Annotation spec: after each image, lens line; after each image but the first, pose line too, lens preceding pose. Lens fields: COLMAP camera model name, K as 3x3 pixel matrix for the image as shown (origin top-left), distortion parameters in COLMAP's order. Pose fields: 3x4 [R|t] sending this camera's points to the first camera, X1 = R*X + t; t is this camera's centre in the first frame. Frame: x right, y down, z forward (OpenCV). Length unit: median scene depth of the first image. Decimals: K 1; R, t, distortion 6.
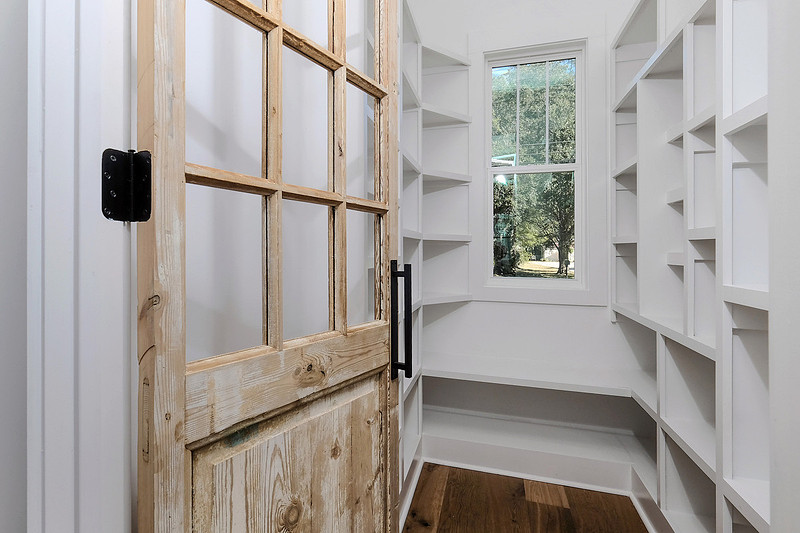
lens RADIAL K [[359.2, 0, 397.9], [0, 359.2, 249.6], [0, 0, 1]] dist [0.000585, 0.000466]
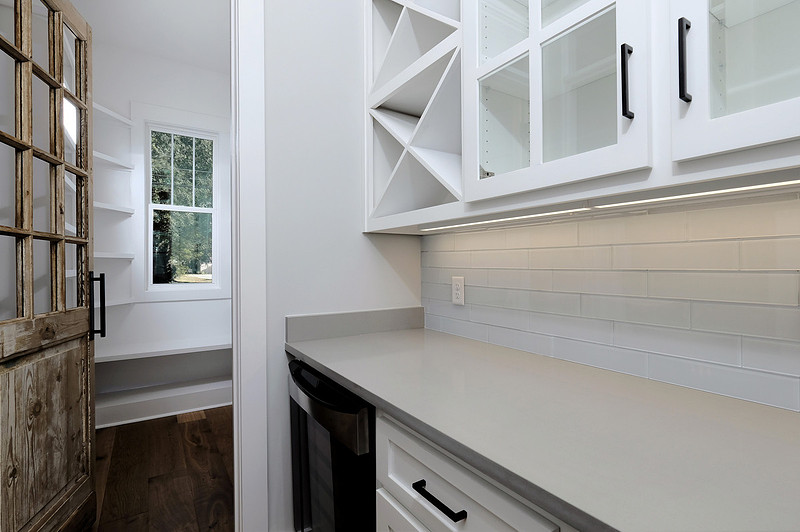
lens RADIAL K [[395.7, 0, 401.4], [0, 395.7, 262.0], [0, 0, 1]] dist [0.001111, 0.000205]
pose [[0.668079, -0.004635, 0.744076, -0.491070], [0.005870, 0.999982, 0.000958, -0.010325], [-0.744068, 0.003728, 0.668094, -1.574032]]
